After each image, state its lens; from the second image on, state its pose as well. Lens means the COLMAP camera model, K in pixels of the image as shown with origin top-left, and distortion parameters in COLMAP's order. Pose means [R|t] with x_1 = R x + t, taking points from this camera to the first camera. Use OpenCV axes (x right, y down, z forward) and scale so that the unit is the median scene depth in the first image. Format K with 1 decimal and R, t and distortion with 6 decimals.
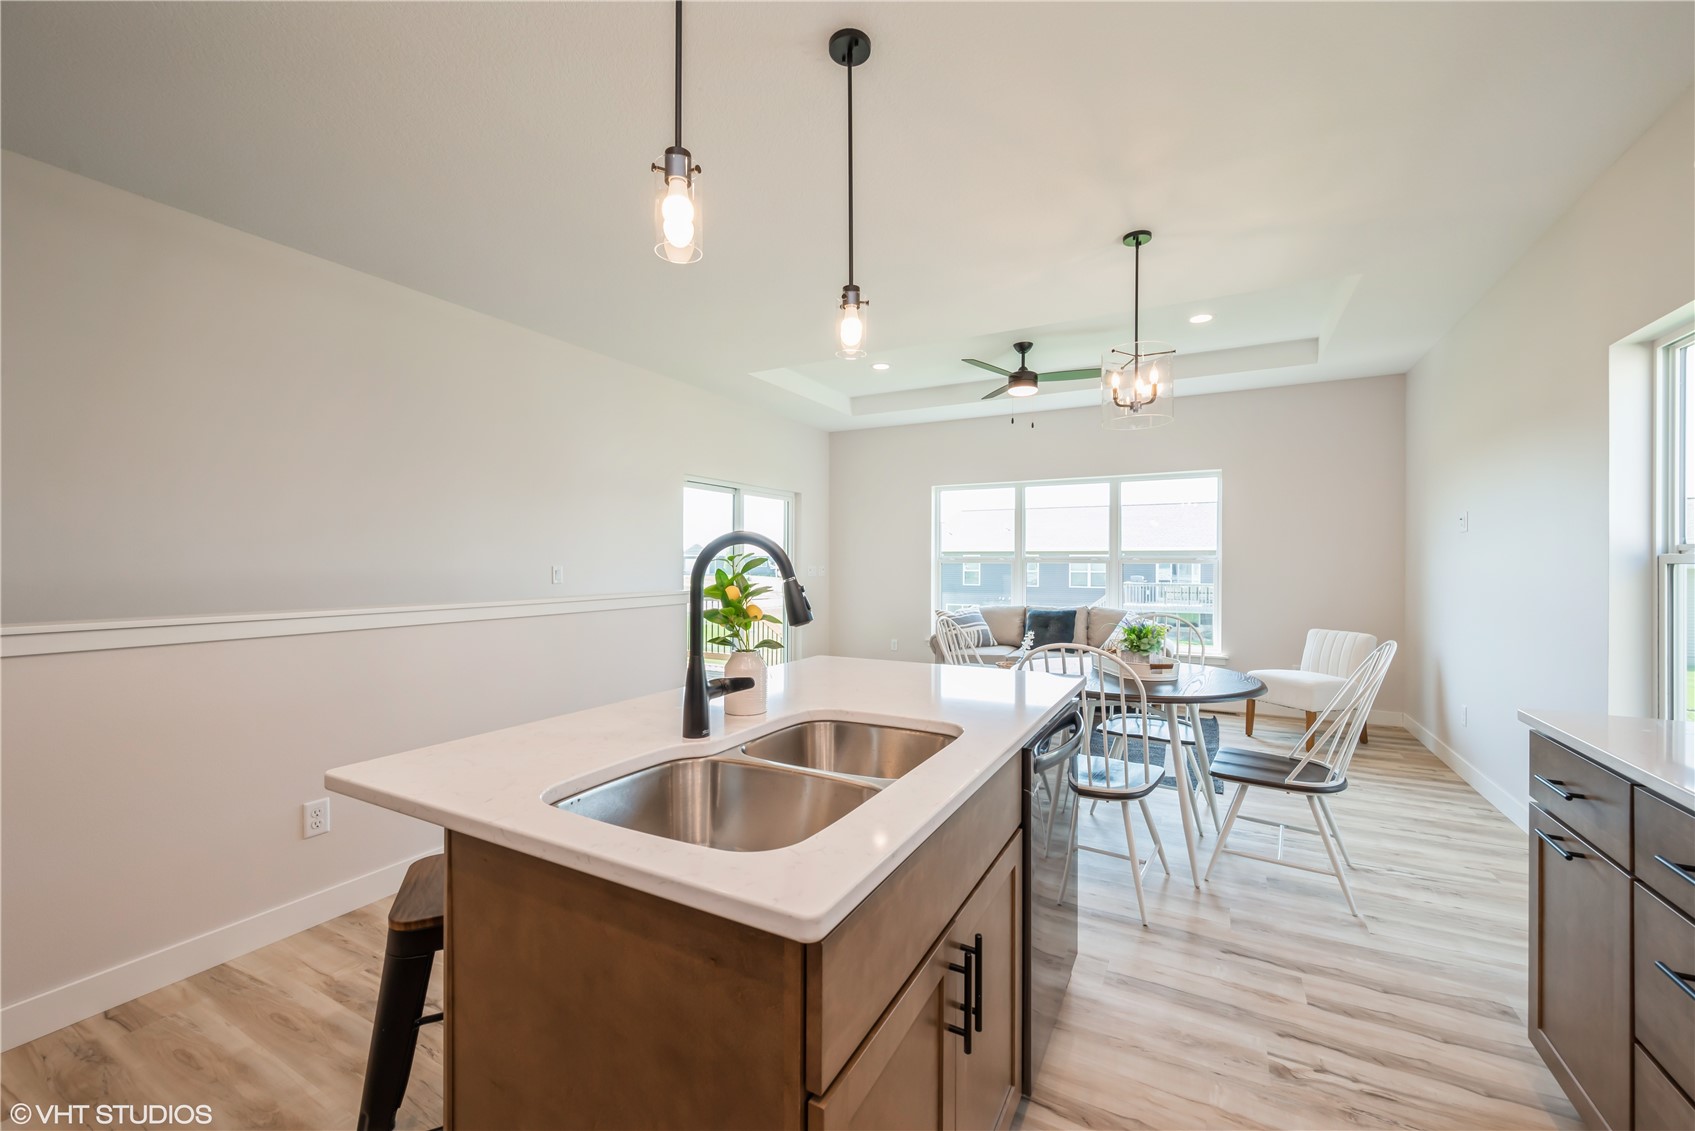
lens RADIAL K [[667.4, 0, 857.6], [0, 667.4, 565.4], [0, 0, 1]] dist [-0.000479, -0.000239]
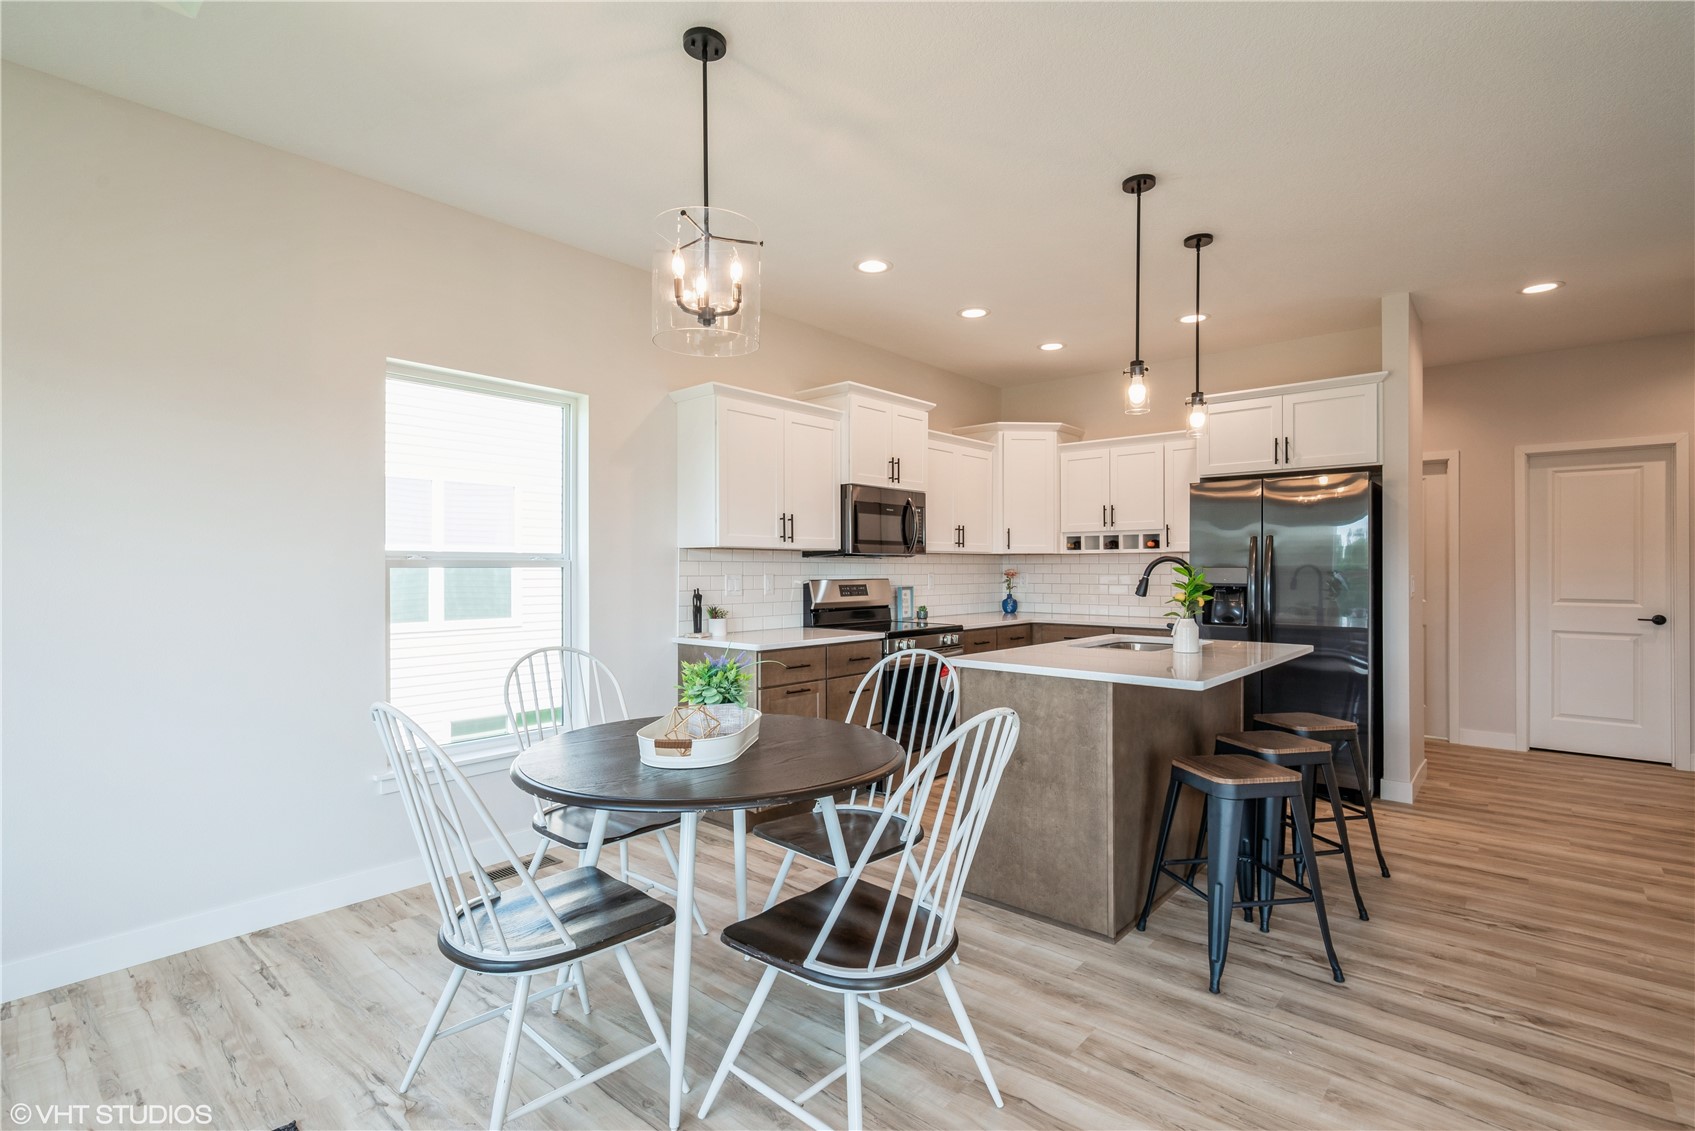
lens RADIAL K [[796.9, 0, 850.4], [0, 796.9, 566.8], [0, 0, 1]] dist [0.001293, -0.000056]
pose [[-0.975239, -0.002820, 0.221137, 0.107457], [-0.002328, 0.999994, 0.002486, -0.006565], [-0.221143, 0.001909, -0.975240, 1.475619]]
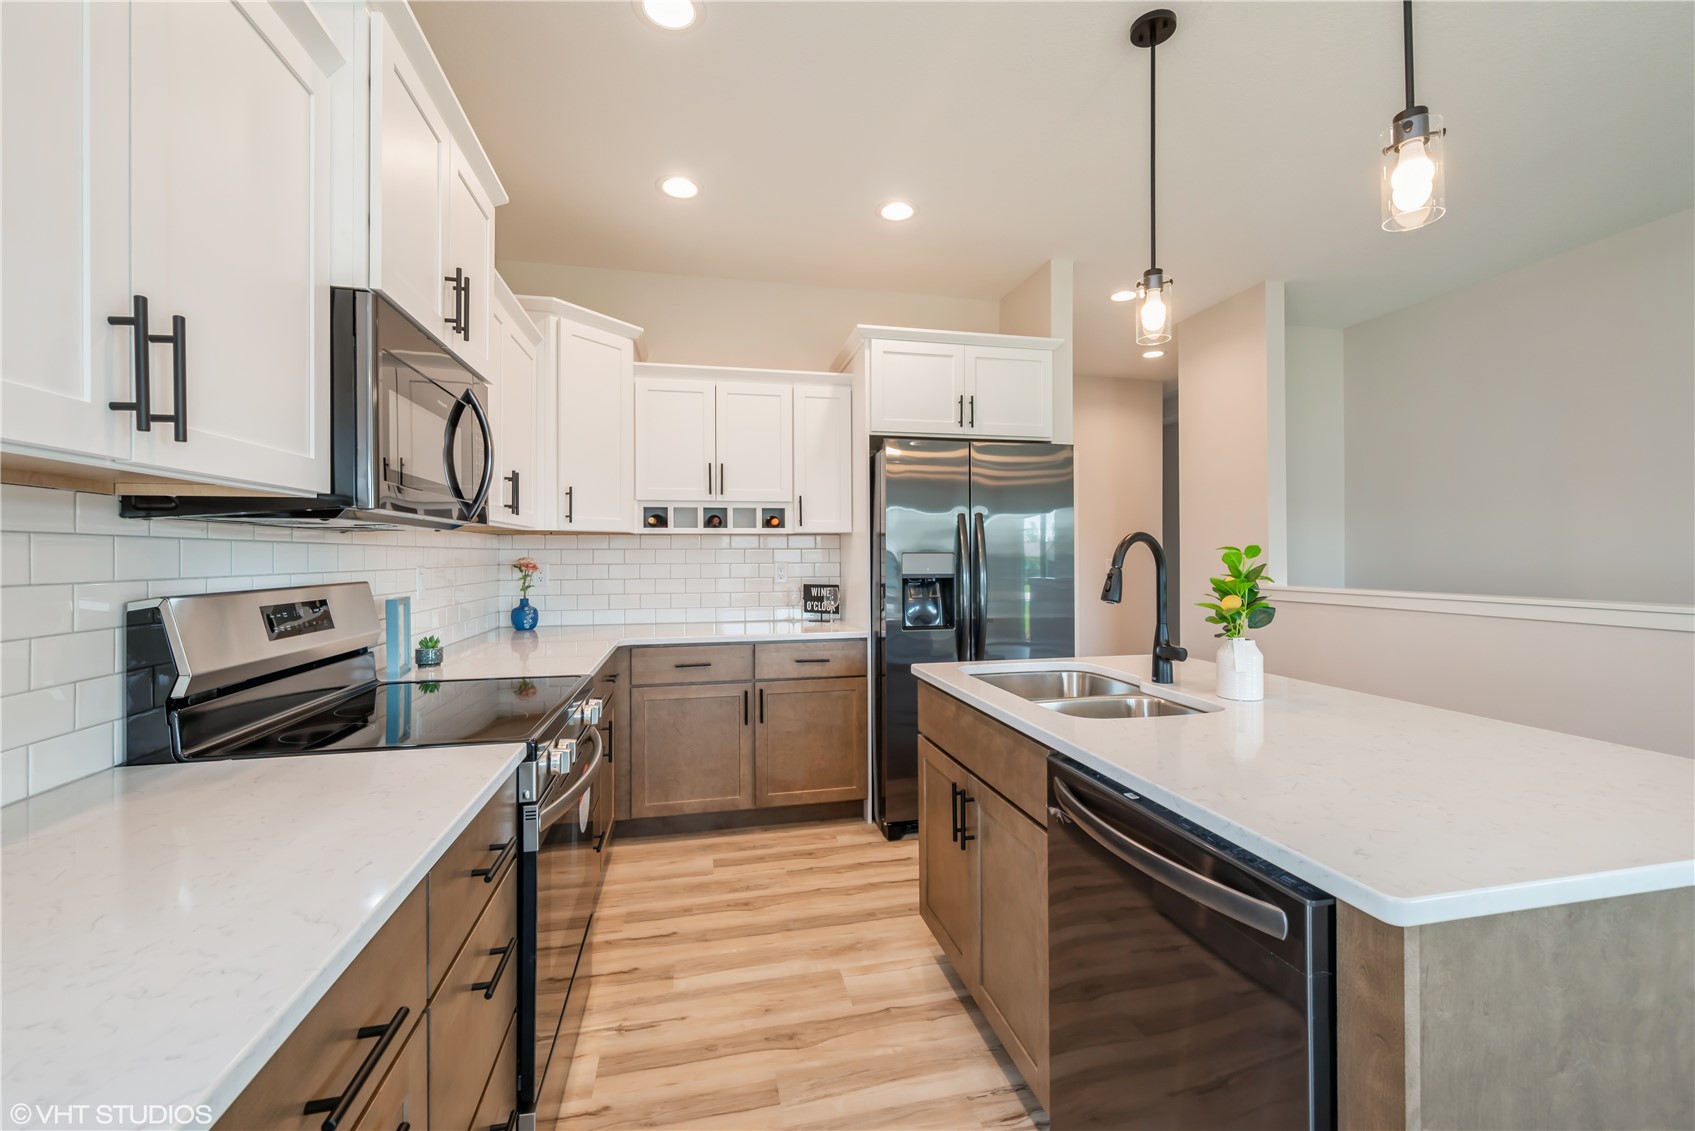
lens RADIAL K [[696.0, 0, 849.6], [0, 696.0, 556.1], [0, 0, 1]] dist [0.000891, 0.000007]
pose [[-0.754447, 0.001629, -0.656359, 0.449879], [0.000253, 0.999998, 0.002190, -0.001834], [0.656361, 0.001486, -0.754445, 0.635994]]
